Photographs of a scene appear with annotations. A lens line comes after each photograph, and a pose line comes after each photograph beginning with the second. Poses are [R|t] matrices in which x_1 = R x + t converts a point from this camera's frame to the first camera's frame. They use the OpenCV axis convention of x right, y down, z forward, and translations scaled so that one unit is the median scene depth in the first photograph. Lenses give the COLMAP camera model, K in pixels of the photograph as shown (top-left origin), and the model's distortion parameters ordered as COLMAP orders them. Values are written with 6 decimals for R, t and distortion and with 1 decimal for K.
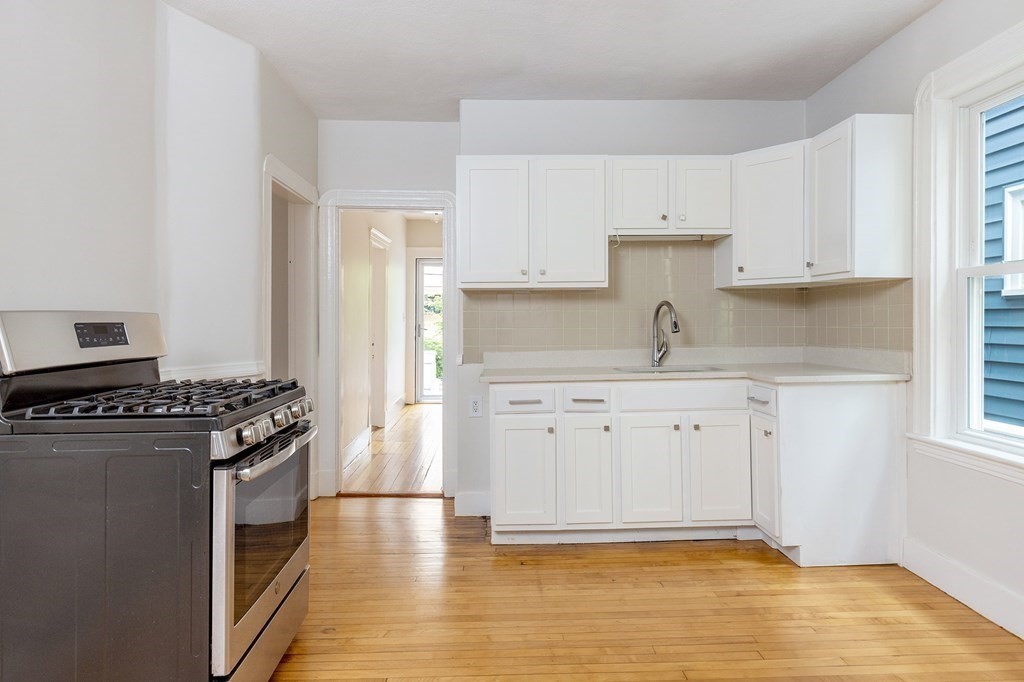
lens RADIAL K [[559.7, 0, 504.4], [0, 559.7, 321.1], [0, 0, 1]] dist [-0.002819, 0.000375]
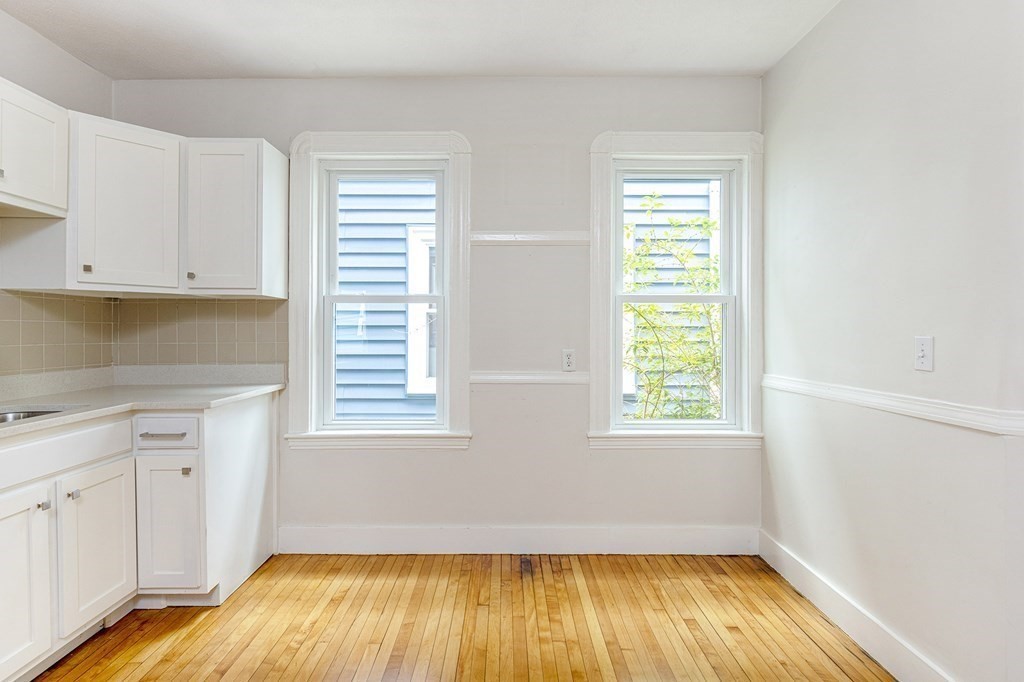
lens RADIAL K [[477.0, 0, 510.9], [0, 477.0, 334.6], [0, 0, 1]] dist [0.002870, -0.000128]
pose [[0.031523, -0.000764, 0.999503, -0.243785], [-0.000997, 0.999999, 0.000796, -0.006616], [-0.999503, -0.001021, 0.031522, 0.506460]]
